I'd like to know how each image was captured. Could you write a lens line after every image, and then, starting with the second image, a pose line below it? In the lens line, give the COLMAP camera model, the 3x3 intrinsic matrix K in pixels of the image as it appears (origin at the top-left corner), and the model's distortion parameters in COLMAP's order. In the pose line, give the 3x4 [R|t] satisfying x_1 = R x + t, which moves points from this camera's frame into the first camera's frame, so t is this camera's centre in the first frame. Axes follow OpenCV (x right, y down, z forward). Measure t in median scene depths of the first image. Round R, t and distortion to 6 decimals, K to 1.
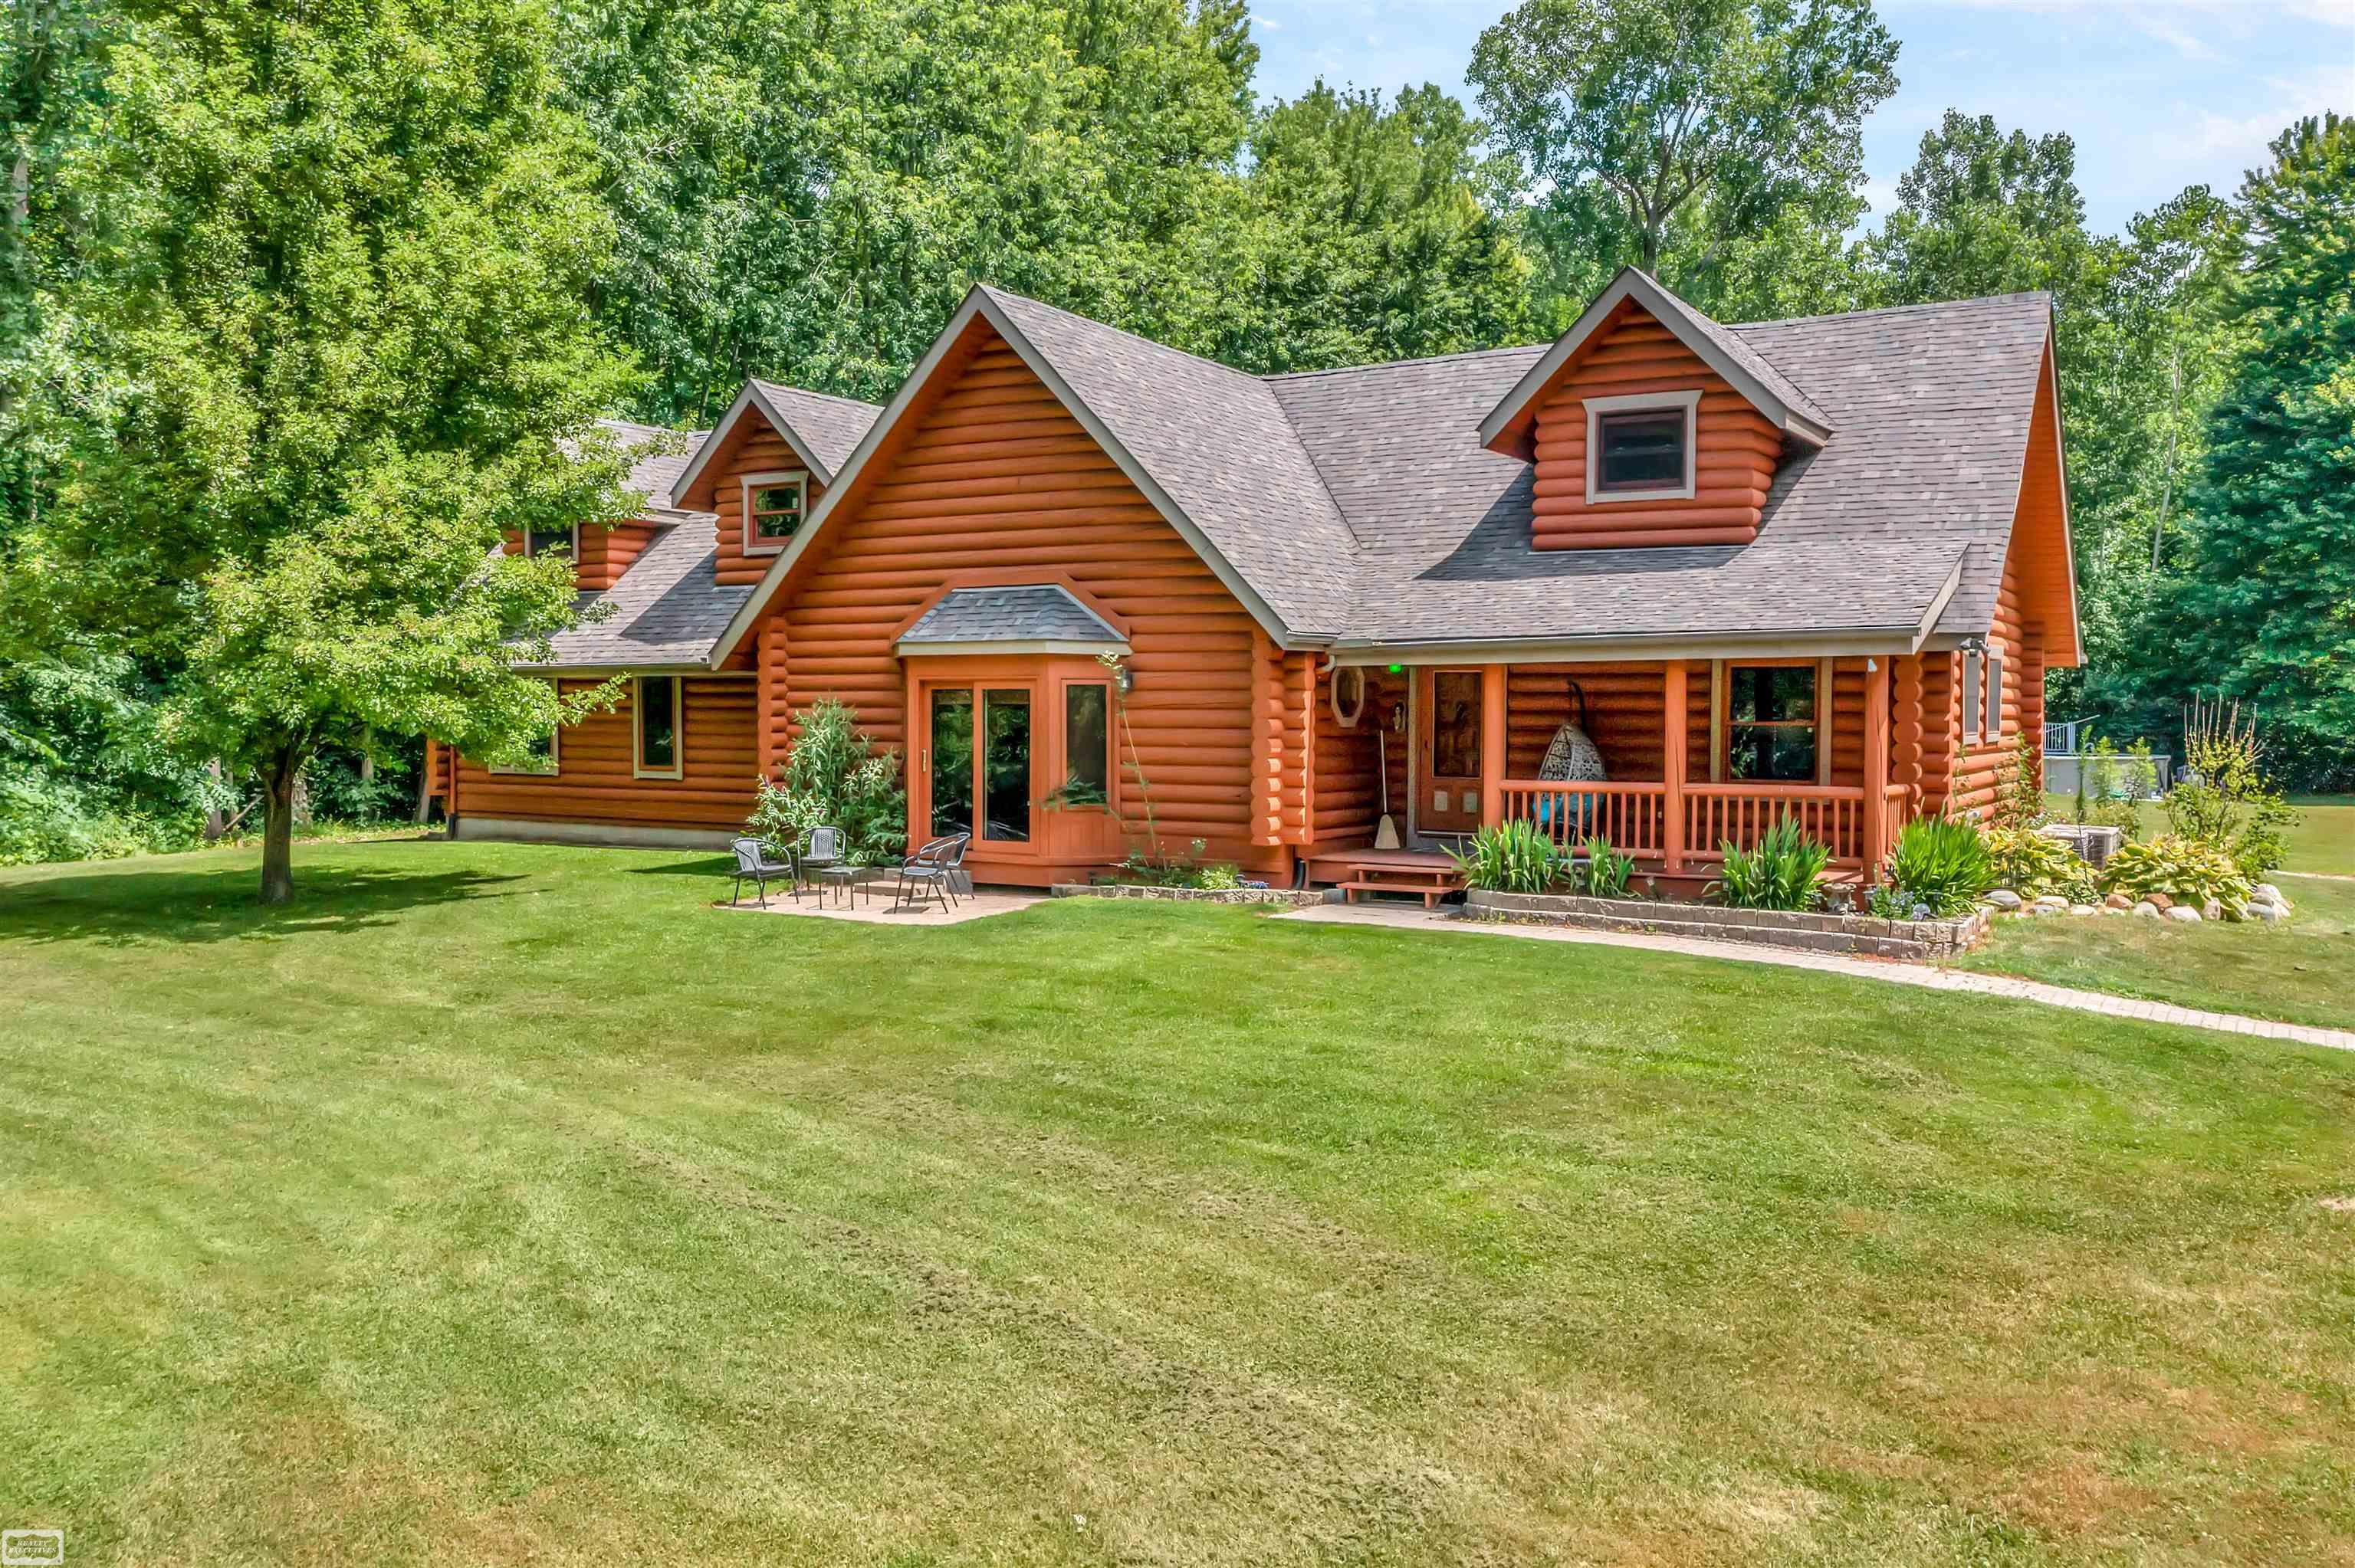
lens RADIAL K [[1905.1, 0, 1171.2], [0, 1905.1, 781.1], [0, 0, 1]] dist [-0.005857, -0.005974]
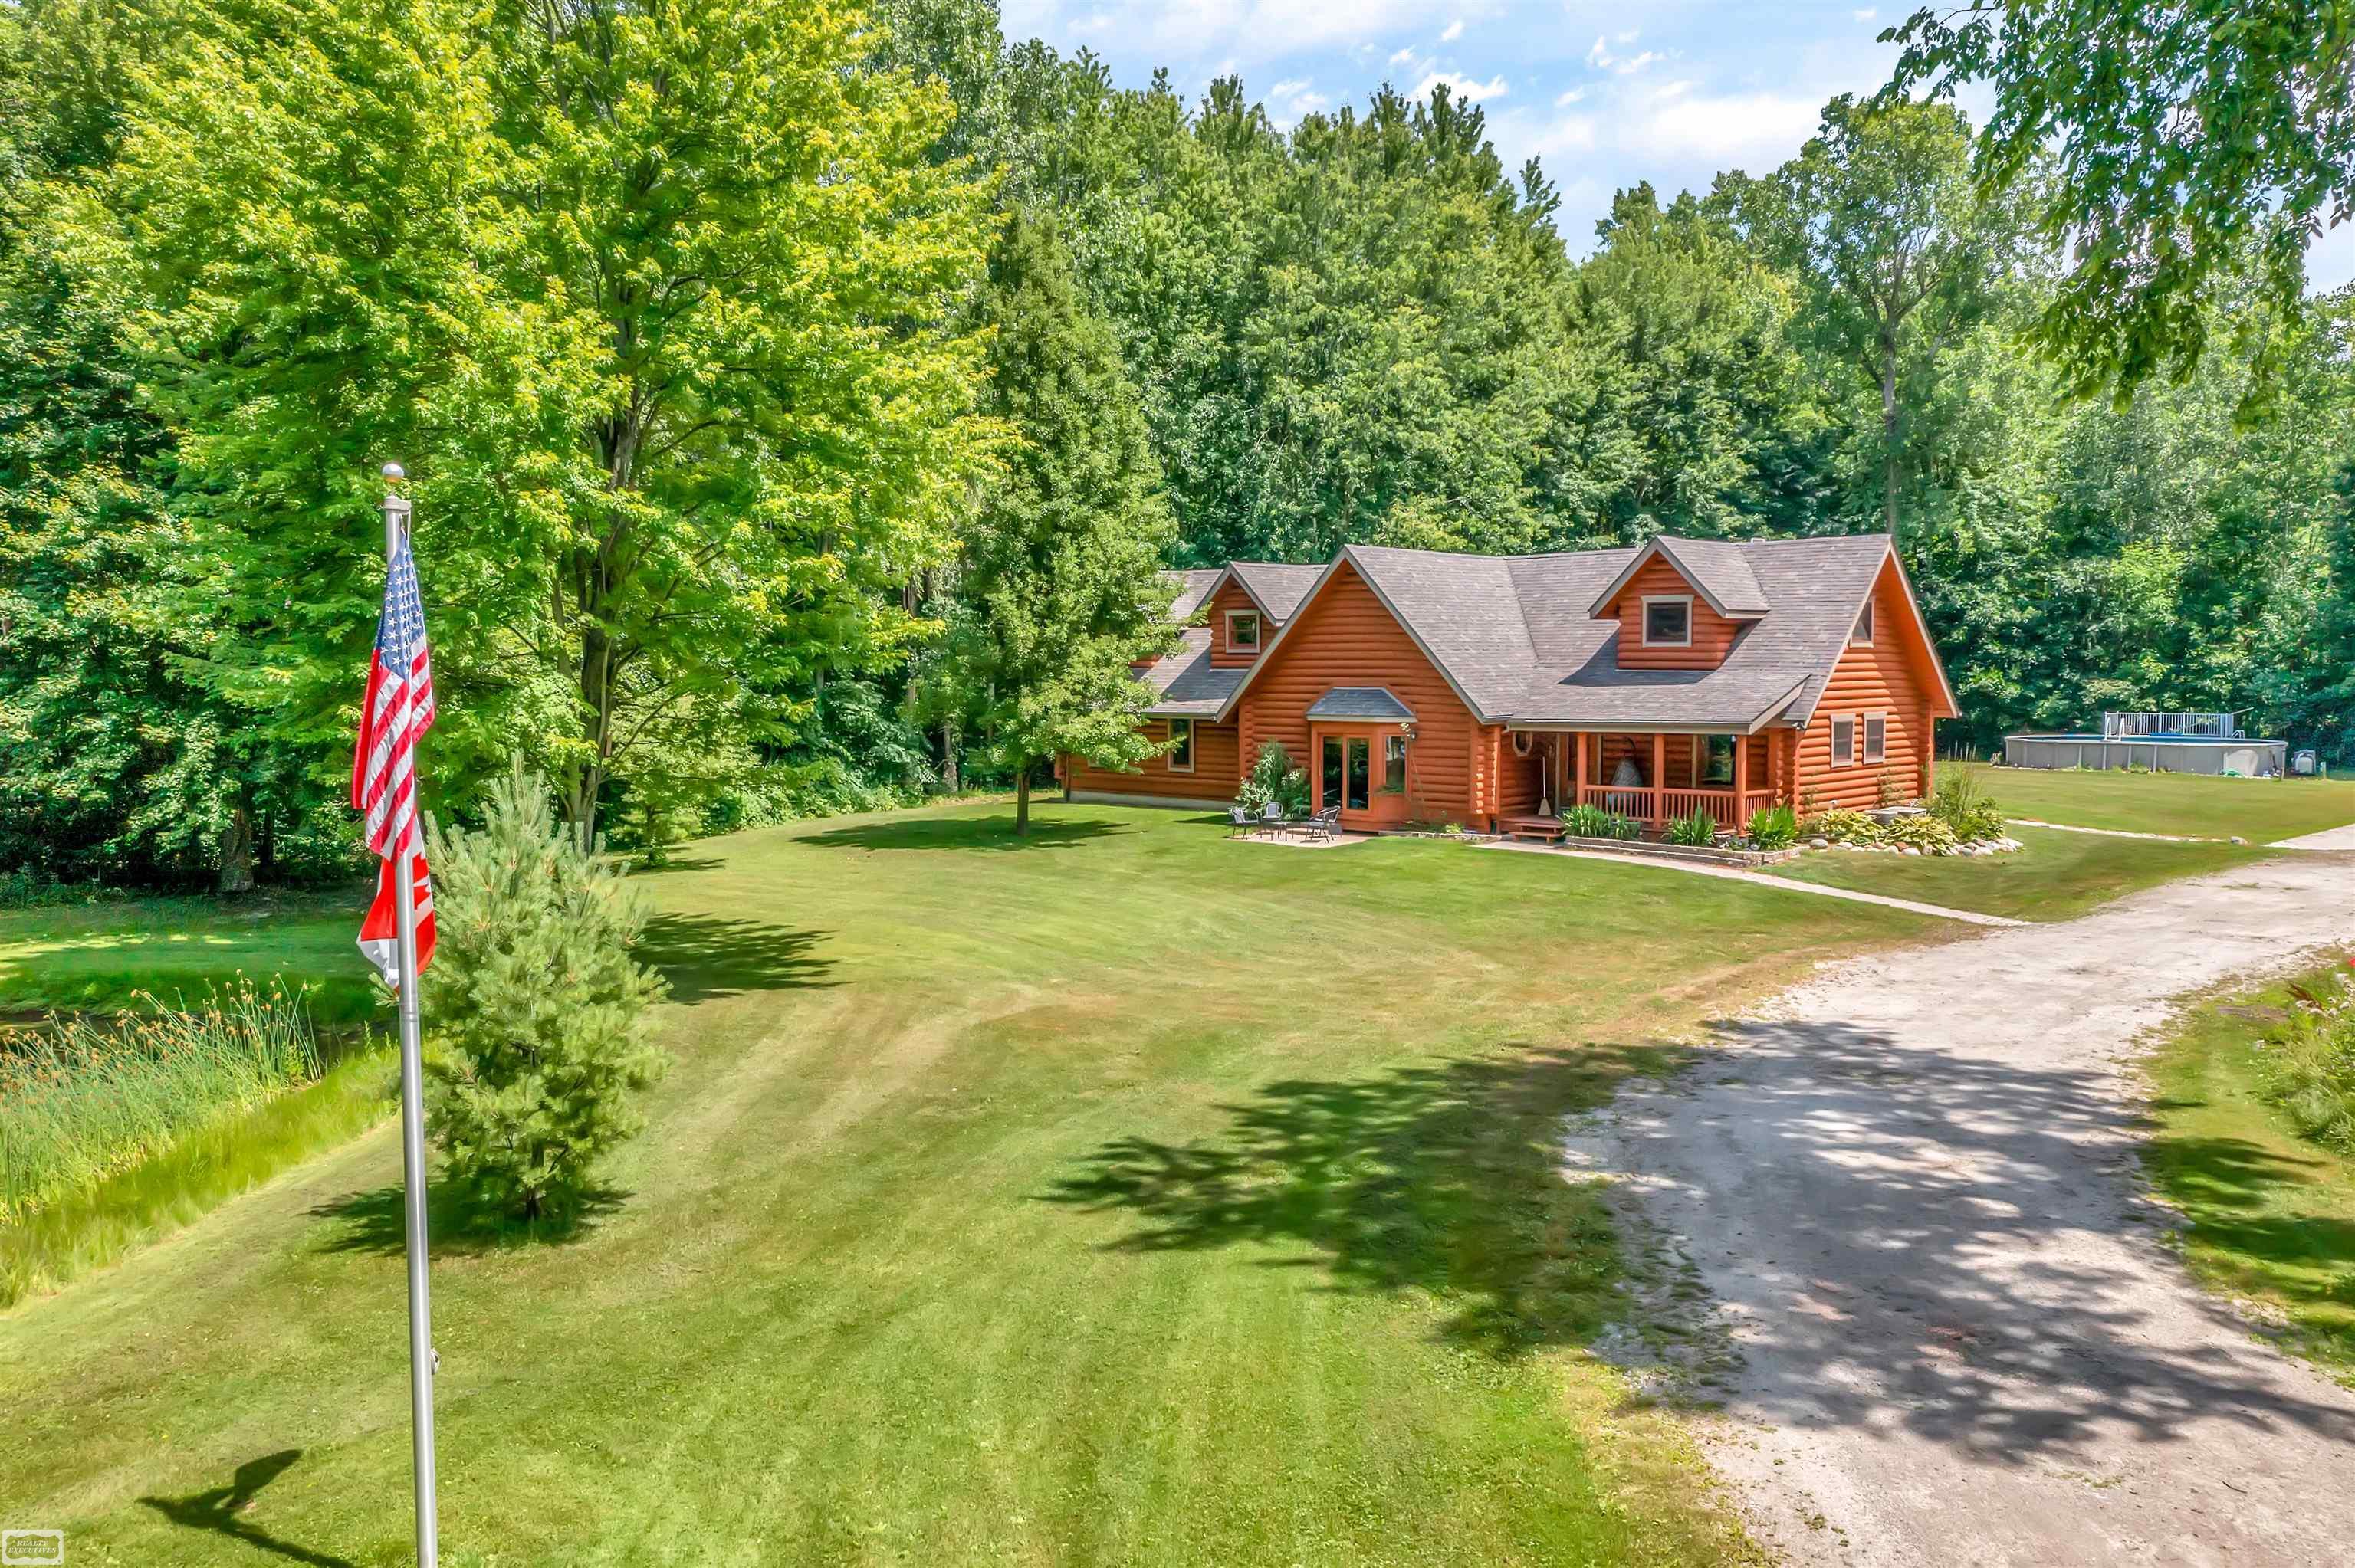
lens RADIAL K [[1905.1, 0, 1171.2], [0, 1905.1, 781.1], [0, 0, 1]] dist [-0.005857, -0.005974]
pose [[0.976705, 0.006629, -0.214484, 0.169541], [-0.000260, 0.999559, 0.029711, -0.065059], [0.214586, -0.028963, 0.976276, -1.139047]]
